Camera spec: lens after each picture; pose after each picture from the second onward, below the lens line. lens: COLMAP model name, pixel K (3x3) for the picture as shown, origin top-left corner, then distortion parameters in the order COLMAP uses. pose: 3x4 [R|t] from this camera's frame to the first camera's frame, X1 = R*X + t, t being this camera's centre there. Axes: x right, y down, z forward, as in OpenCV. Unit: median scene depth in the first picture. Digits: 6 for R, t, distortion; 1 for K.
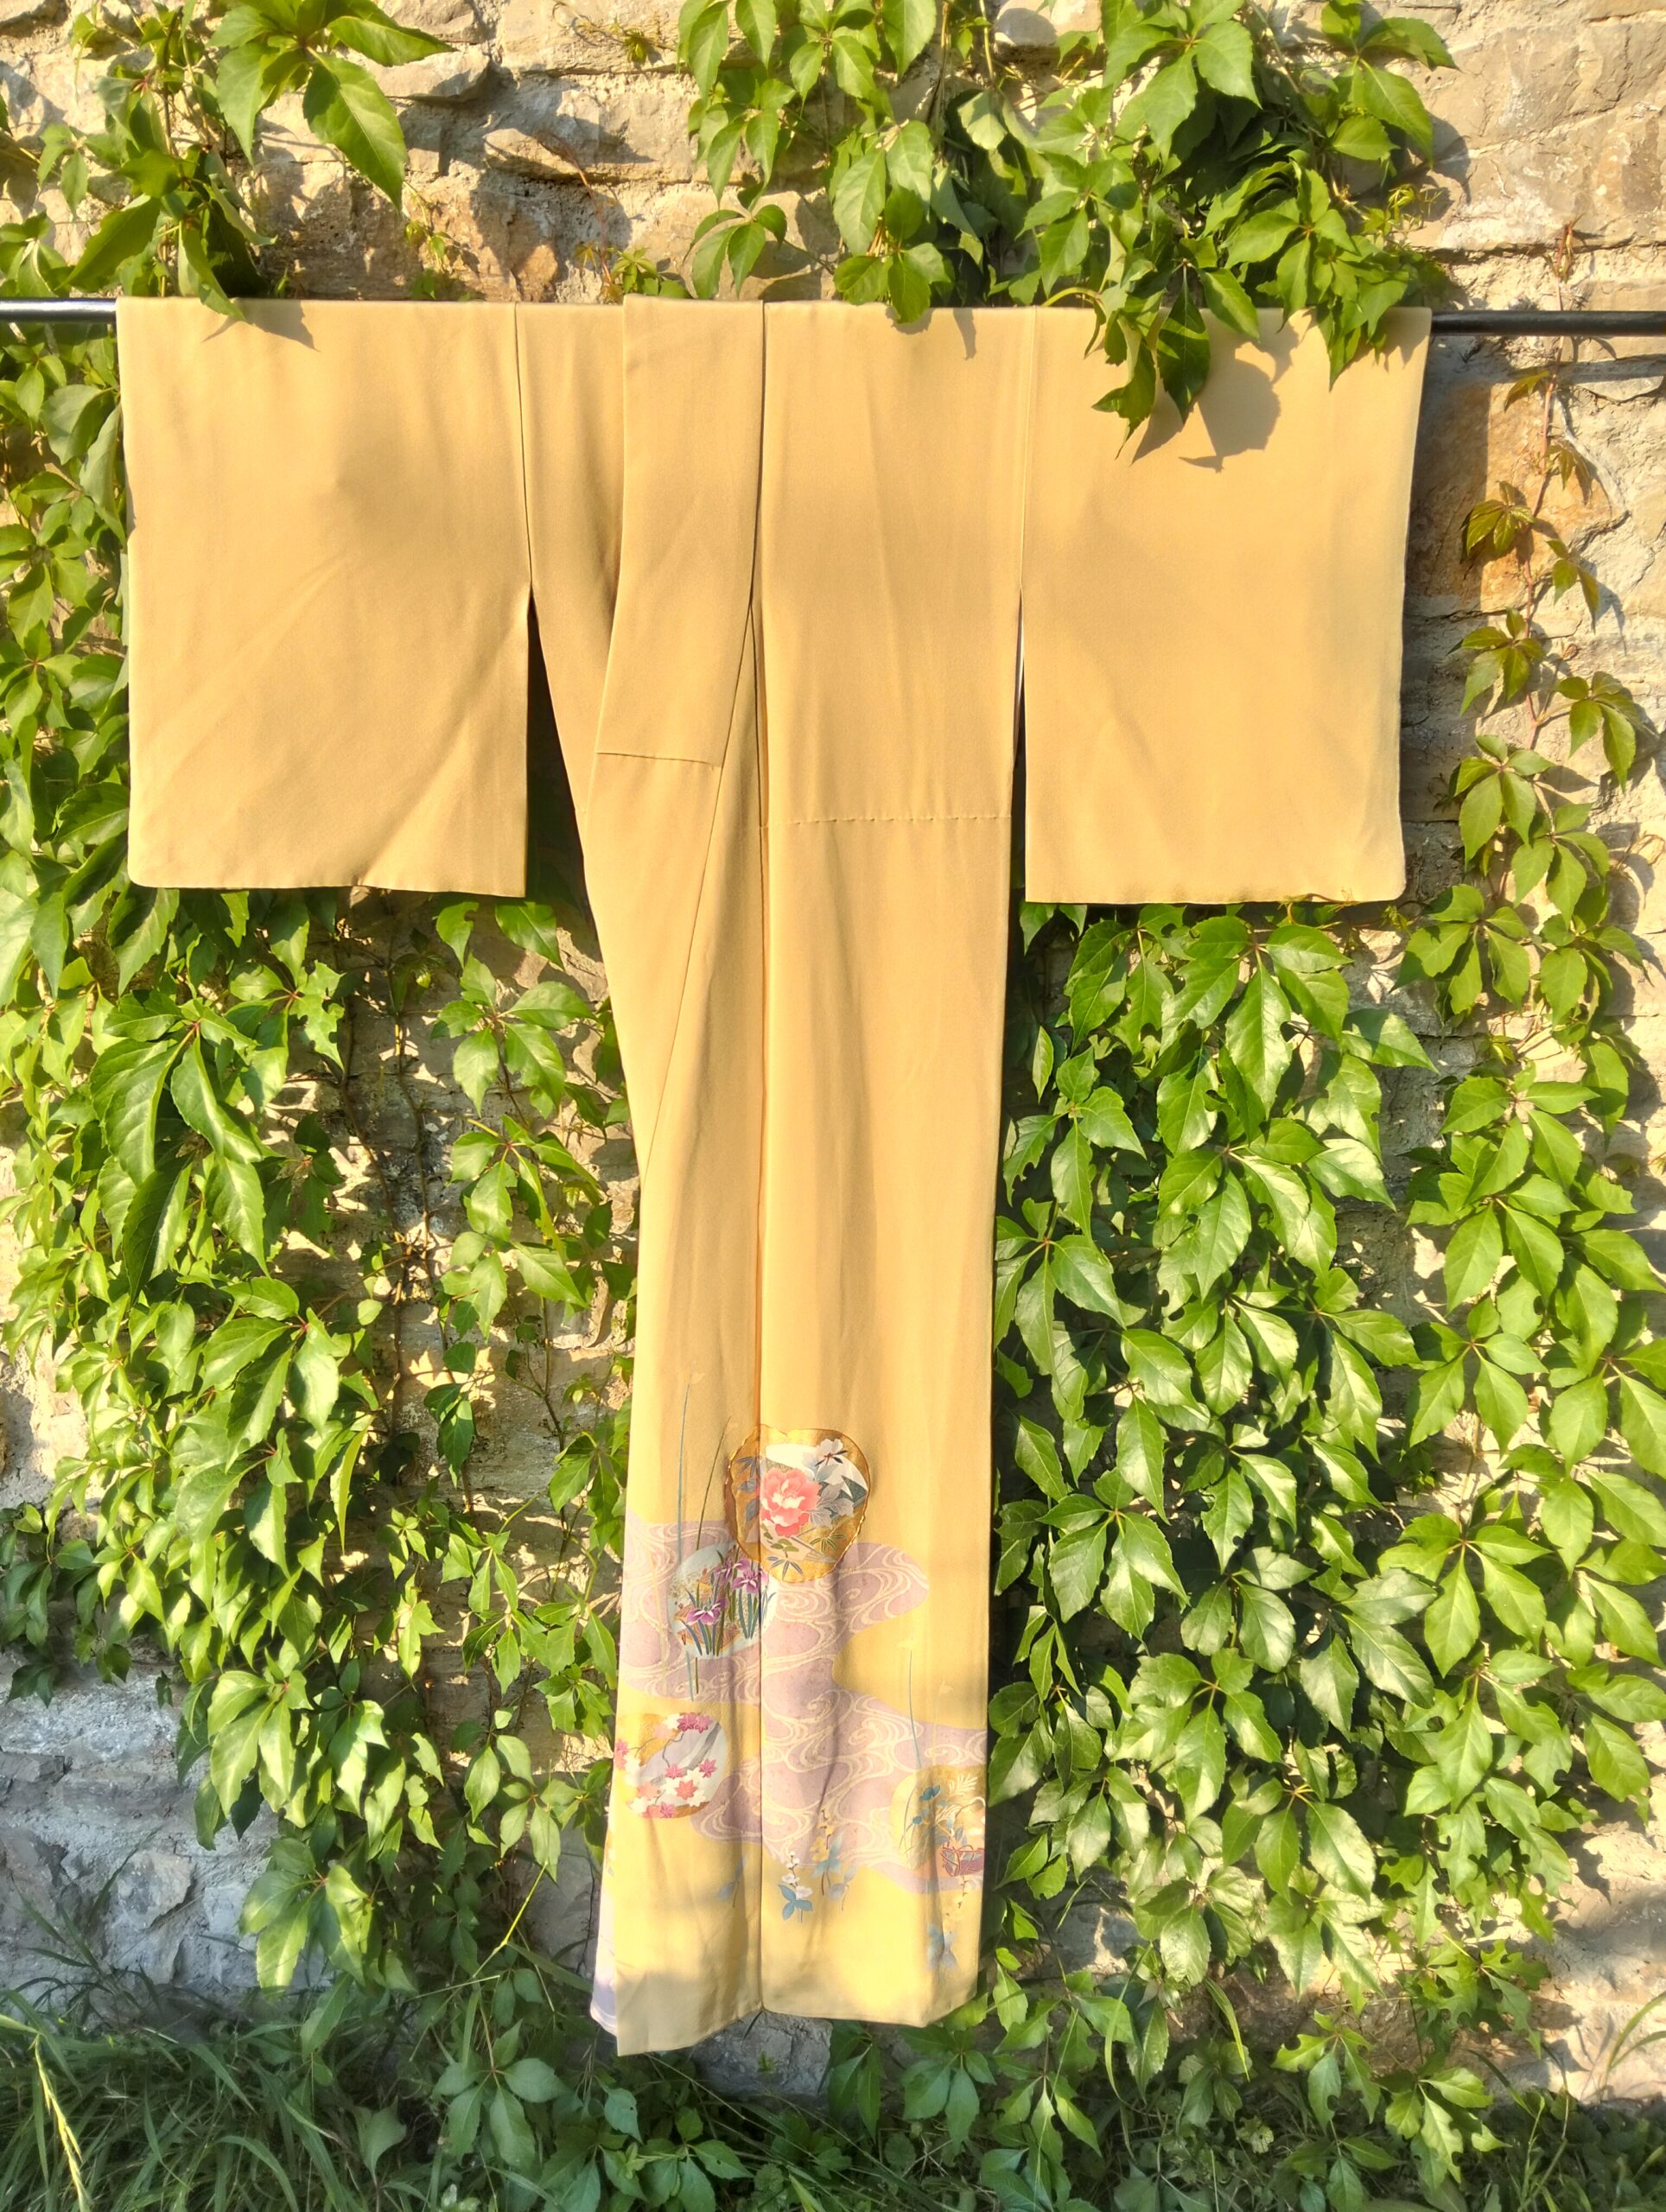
lens RADIAL K [[1682.7, 0, 930.3], [0, 1682.7, 1160.6], [0, 0, 1]] dist [0.086737, -0.085217]
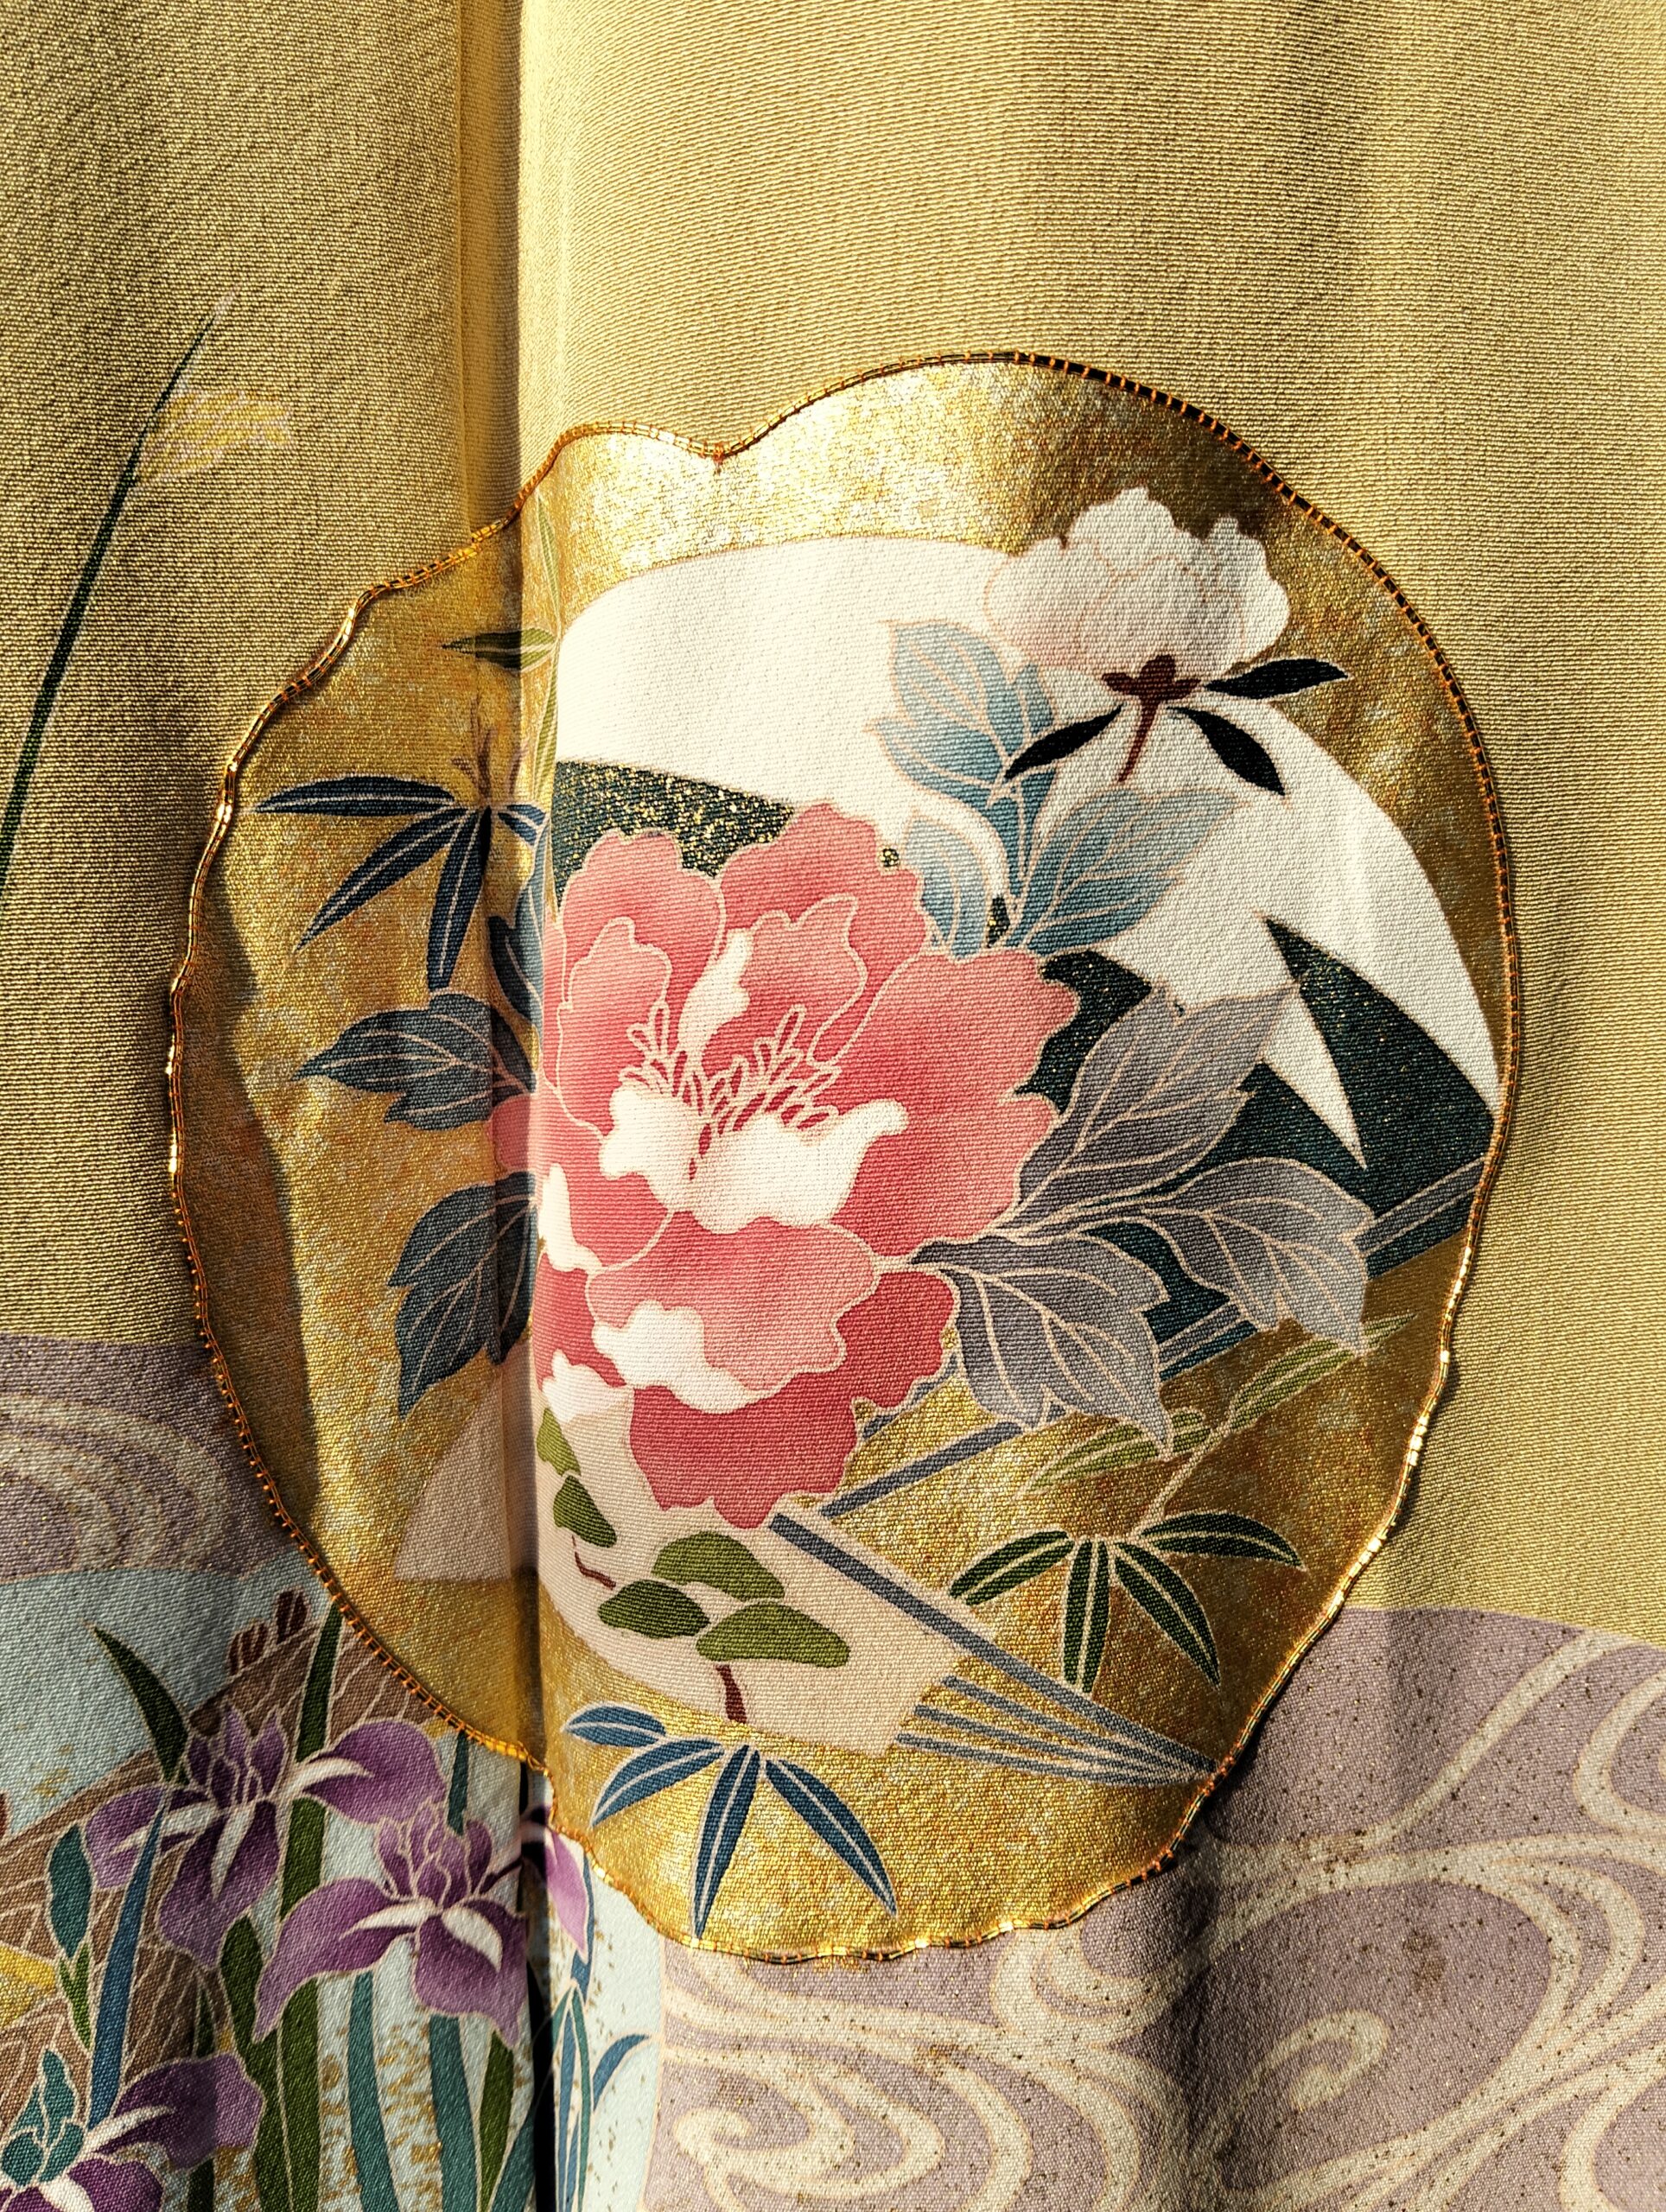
lens RADIAL K [[1663.2, 0, 892.3], [0, 1663.2, 1115.1], [0, 0, 1]] dist [0.070529, -0.104193]
pose [[0.996441, -0.000555, -0.084292, -0.063668], [-0.007872, 0.994996, -0.099606, 0.199293], [0.083925, 0.099915, 0.991450, 0.858225]]
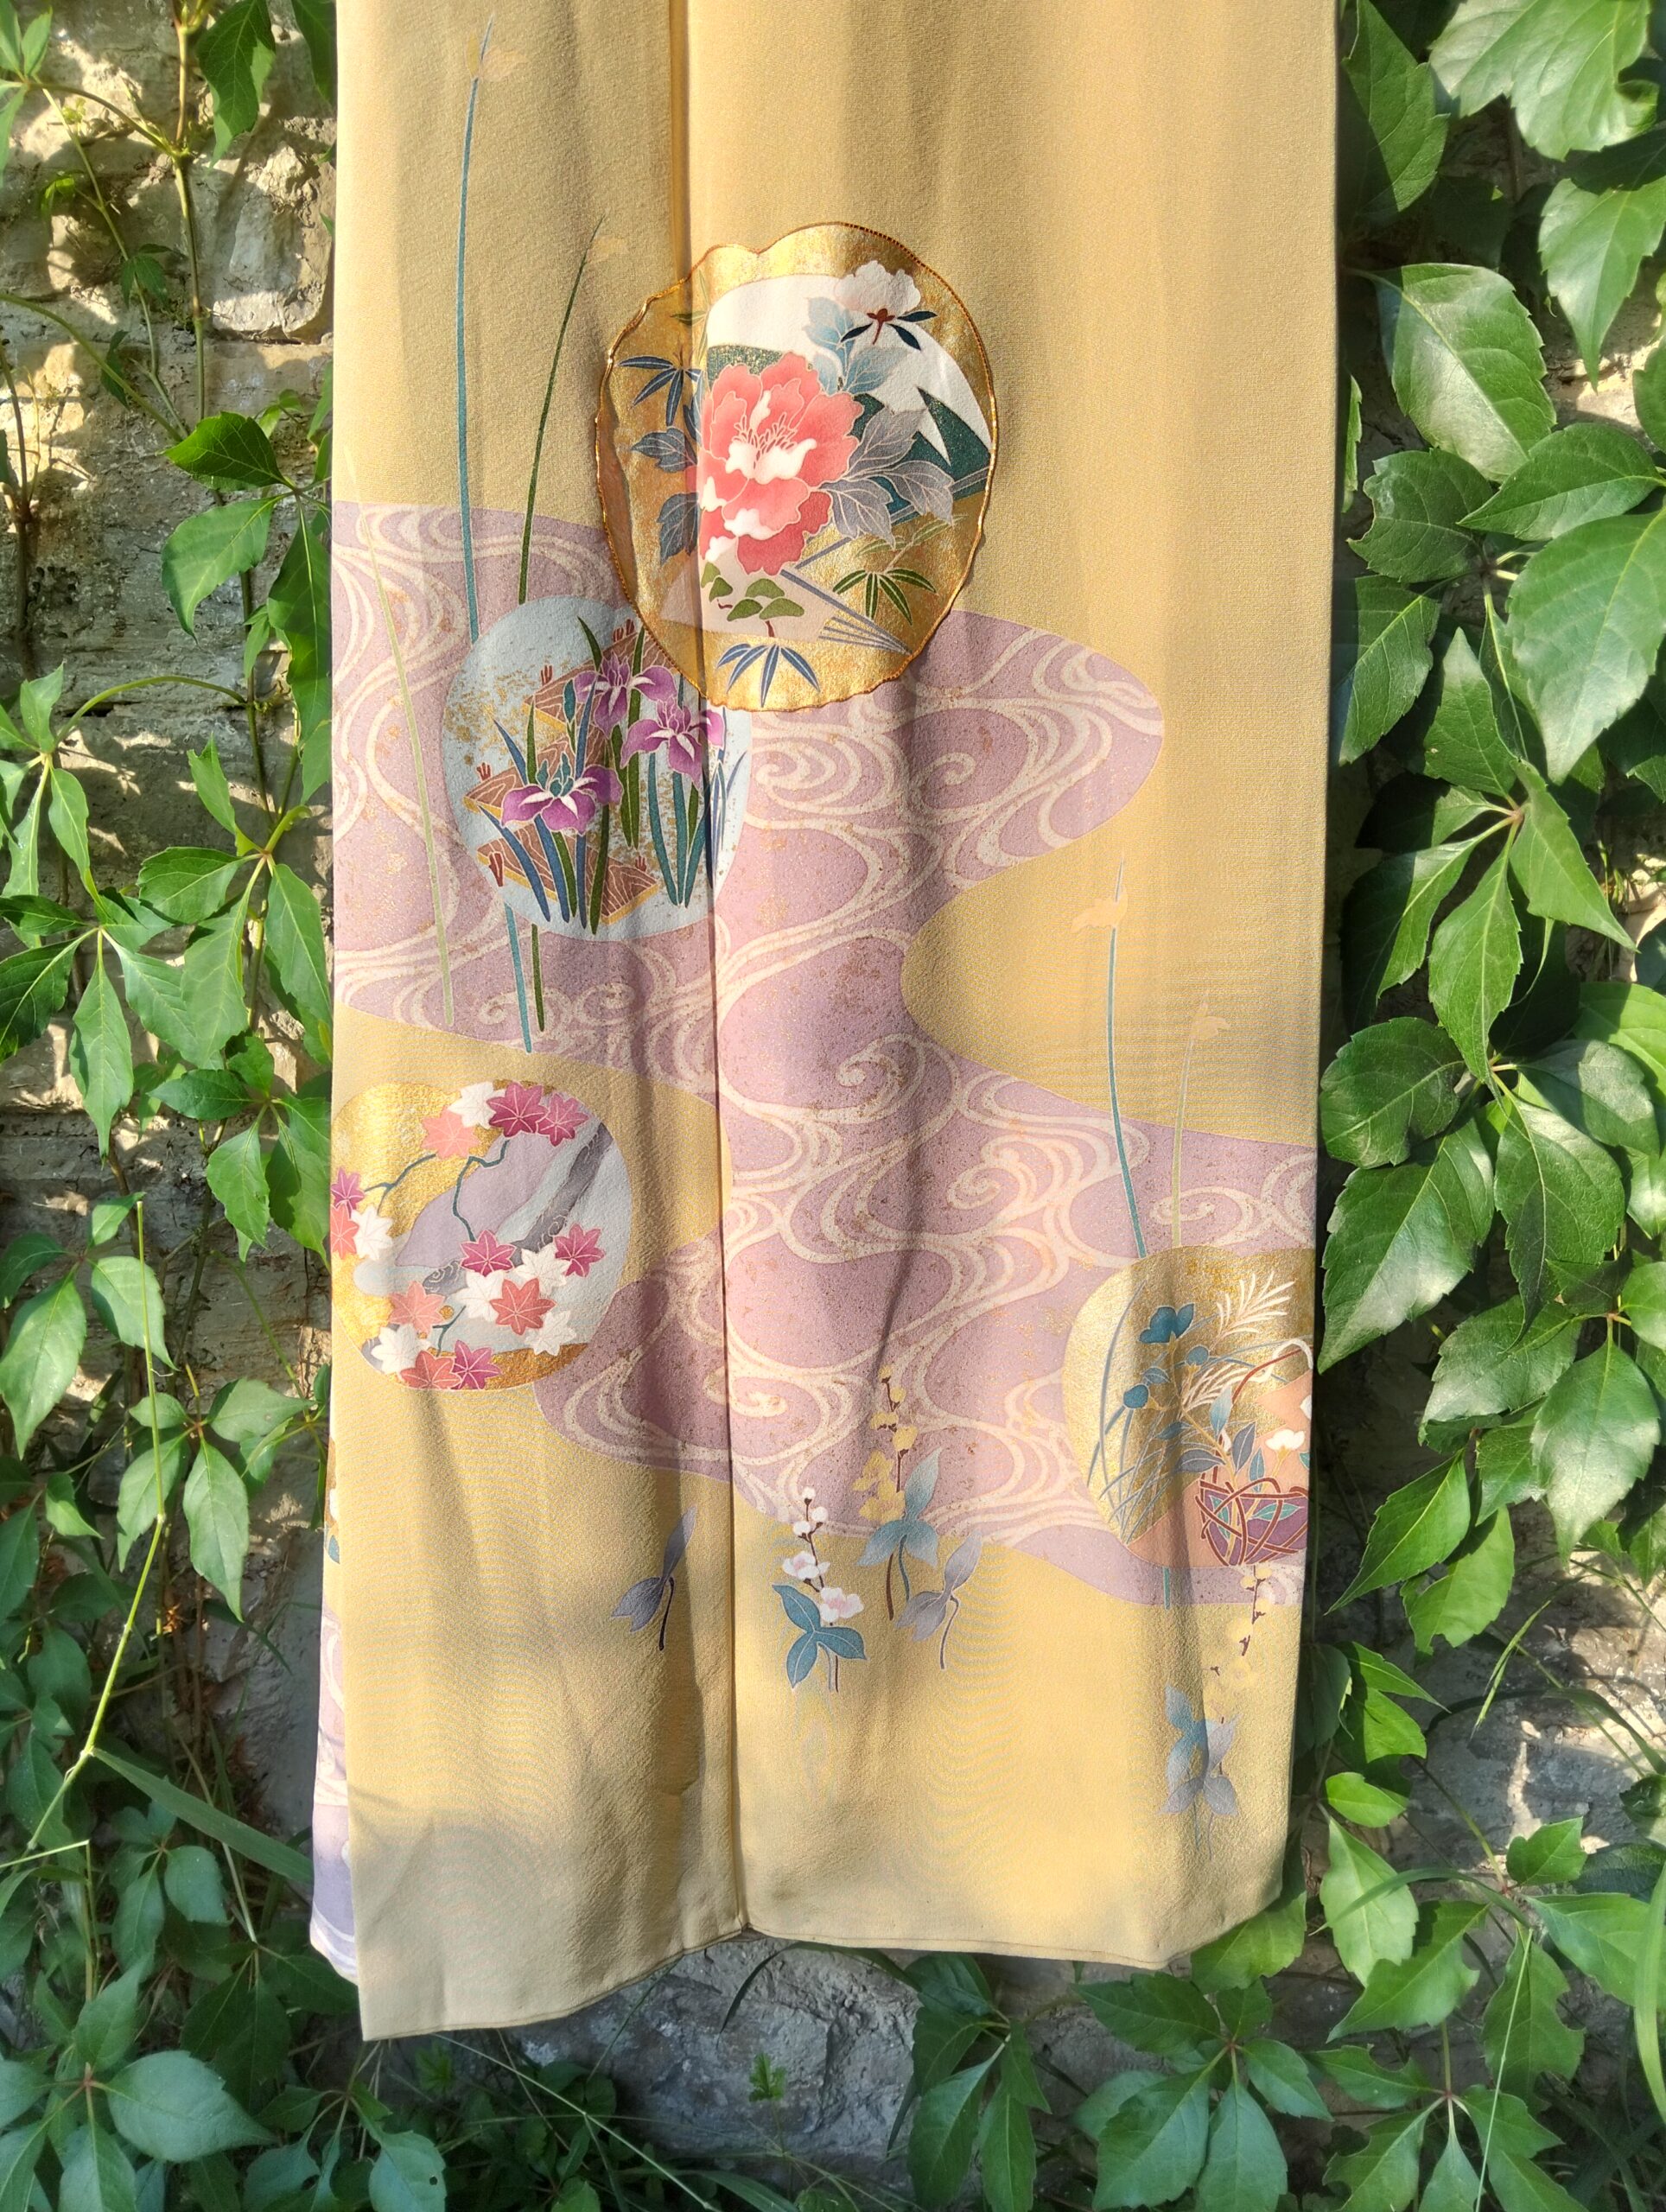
lens RADIAL K [[1697.8, 0, 904.7], [0, 1697.8, 1102.8], [0, 0, 1]] dist [0.073138, -0.108057]
pose [[0.999072, -0.023675, -0.035969, -0.043721], [0.021204, 0.997489, -0.067572, 0.346735], [0.037479, 0.066747, 0.997066, 0.617107]]
